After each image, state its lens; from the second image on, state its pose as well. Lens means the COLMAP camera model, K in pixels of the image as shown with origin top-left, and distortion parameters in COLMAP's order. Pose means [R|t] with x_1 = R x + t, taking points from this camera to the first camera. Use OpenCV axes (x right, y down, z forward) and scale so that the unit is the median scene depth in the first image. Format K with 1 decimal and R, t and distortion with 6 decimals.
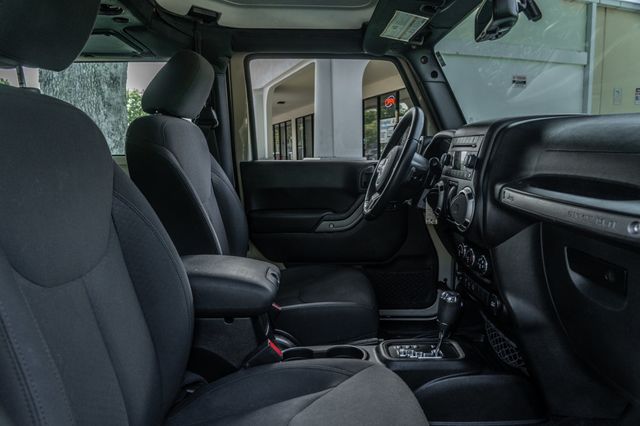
lens RADIAL K [[420.2, 0, 321.3], [0, 420.2, 206.5], [0, 0, 1]] dist [-0.024950, 0.003547]
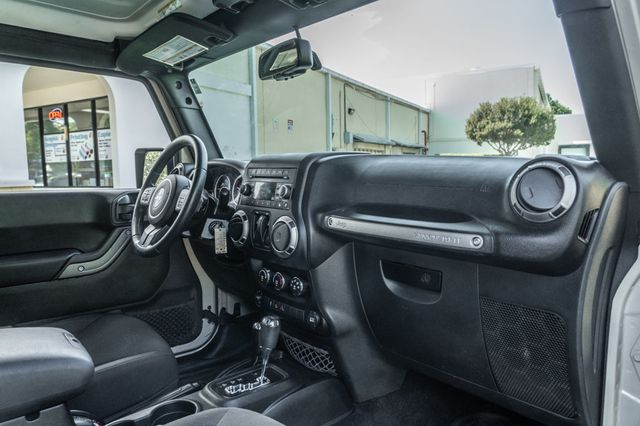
lens RADIAL K [[420.2, 0, 340.7], [0, 420.2, 210.7], [0, 0, 1]] dist [-0.024950, 0.003547]
pose [[0.777345, -0.052499, 0.626880, -0.155834], [0.081863, 0.996480, -0.018061, -0.020611], [-0.623725, 0.065358, 0.778907, 0.050791]]
